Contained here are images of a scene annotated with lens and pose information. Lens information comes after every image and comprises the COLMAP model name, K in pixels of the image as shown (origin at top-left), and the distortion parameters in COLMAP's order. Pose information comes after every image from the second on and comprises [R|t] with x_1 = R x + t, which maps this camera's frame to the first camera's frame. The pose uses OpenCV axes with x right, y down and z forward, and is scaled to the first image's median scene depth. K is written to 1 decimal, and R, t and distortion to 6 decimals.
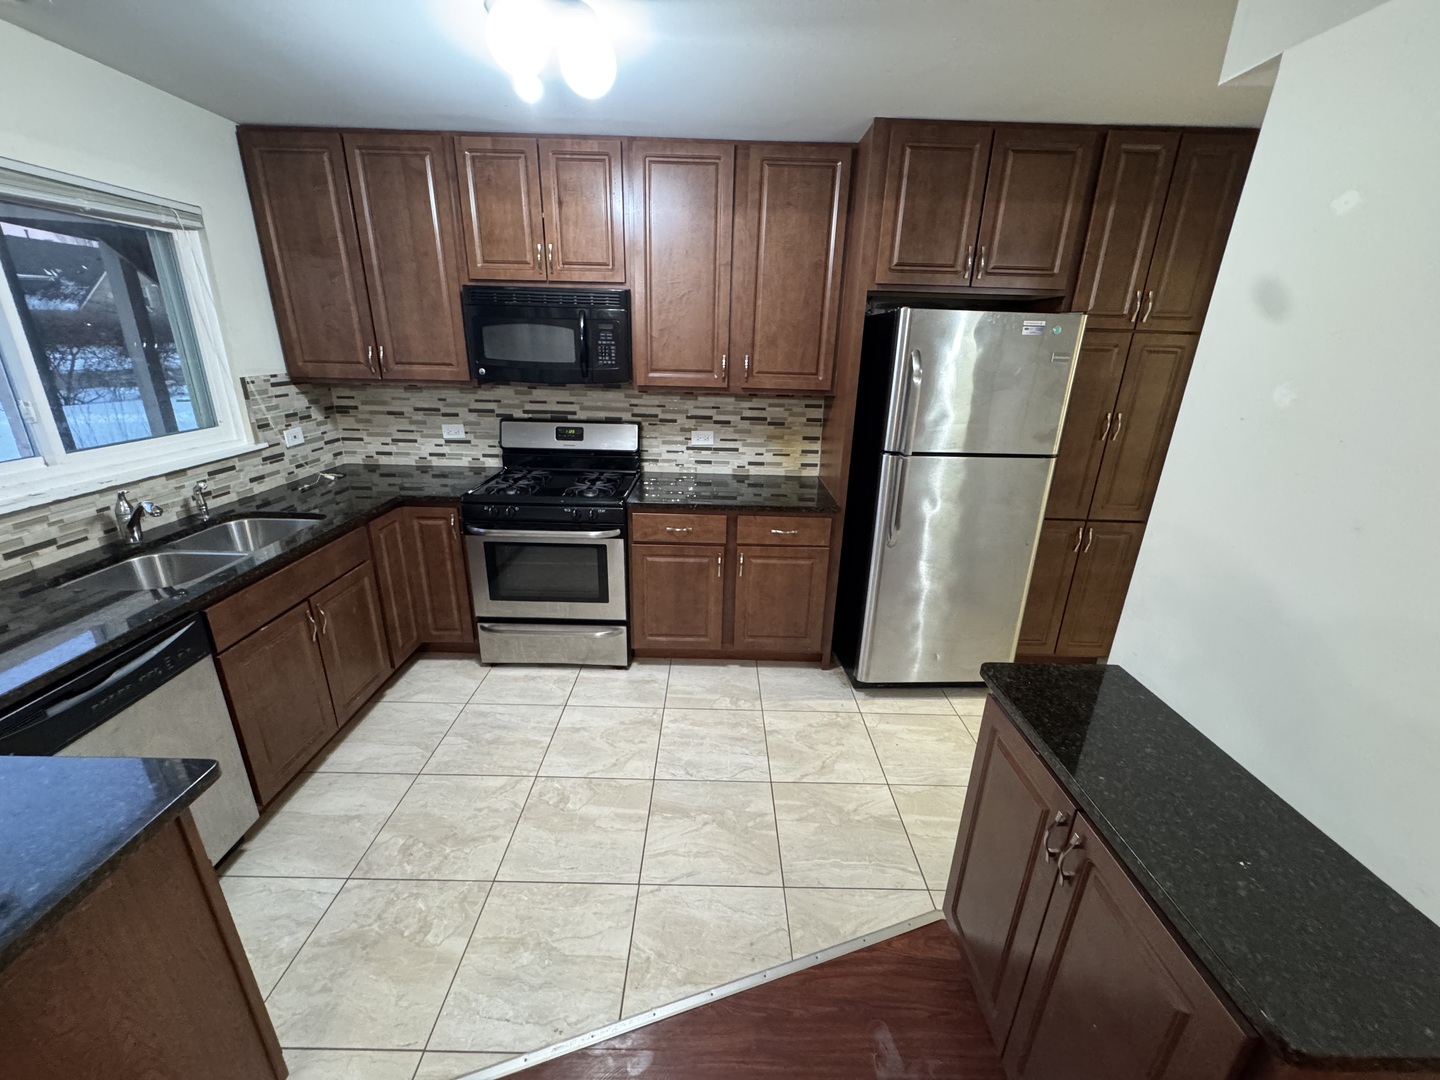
lens RADIAL K [[577.2, 0, 717.0], [0, 577.2, 540.0], [0, 0, 1]] dist [-0.000956, -0.000225]
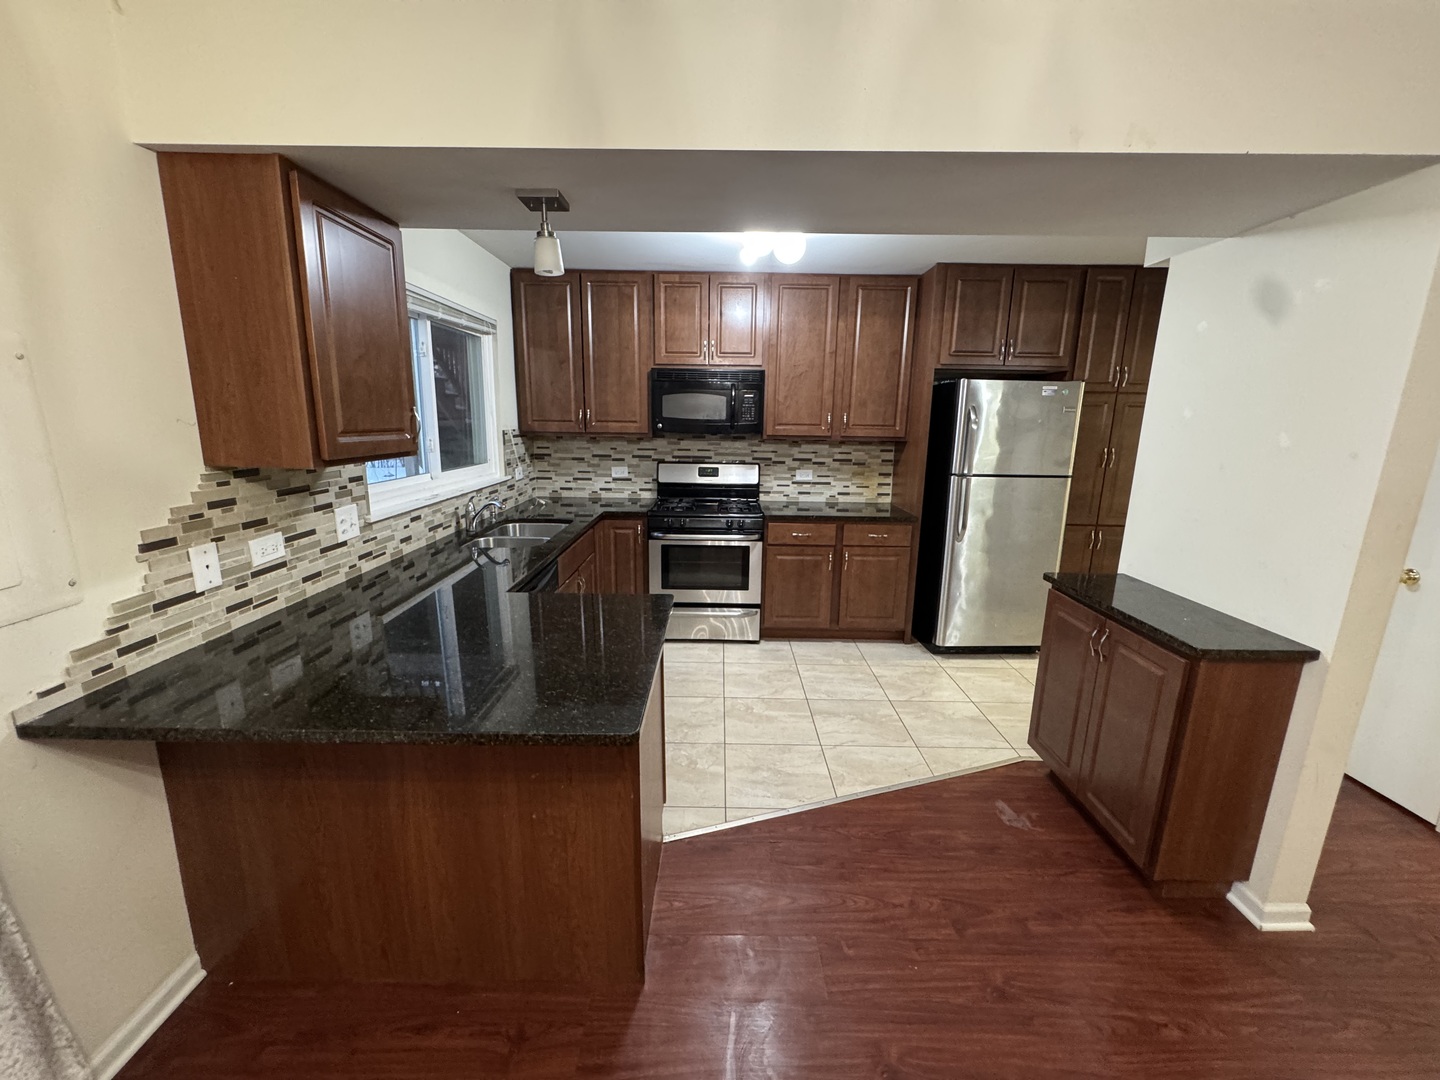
lens RADIAL K [[575.0, 0, 720.0], [0, 575.0, 540.0], [0, 0, 1]] dist [0.001008, 0.000163]
pose [[0.999948, -0.008942, -0.004921, -0.251783], [0.008255, 0.992073, -0.125395, 0.163507], [0.006004, 0.125348, 0.992095, -0.364777]]
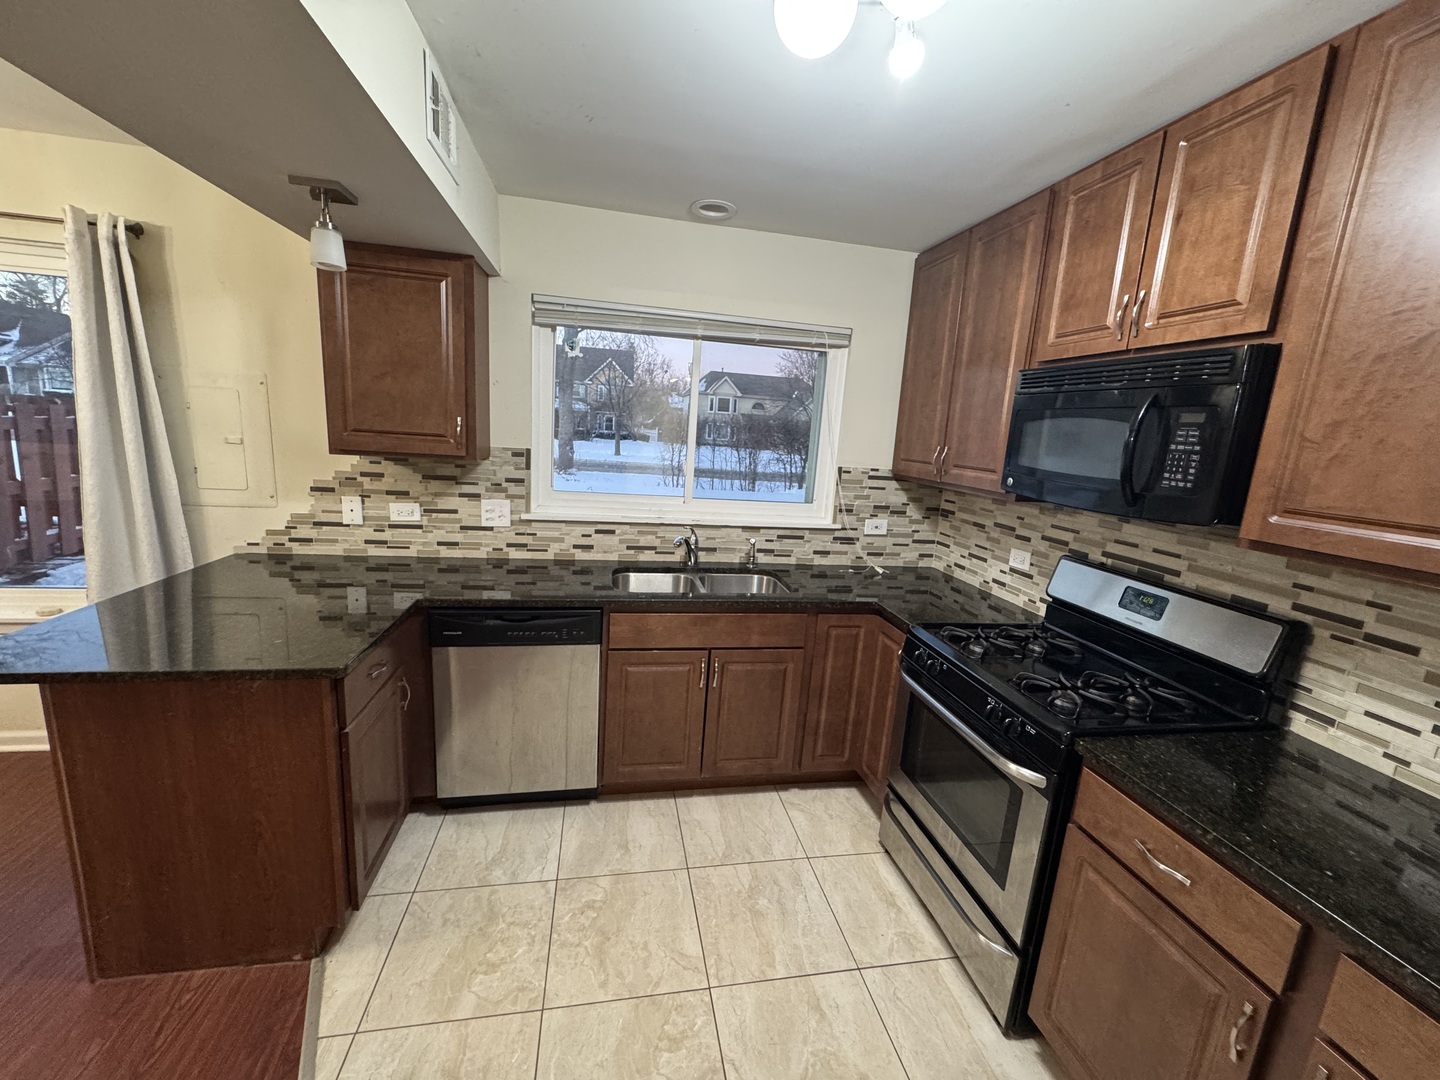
lens RADIAL K [[577.2, 0, 717.0], [0, 577.2, 540.0], [0, 0, 1]] dist [-0.000956, -0.000225]
pose [[0.188736, 0.176992, -0.965946, 0.238482], [-0.384715, 0.918328, 0.093098, -0.148528], [0.903534, 0.354043, 0.241413, 0.511044]]
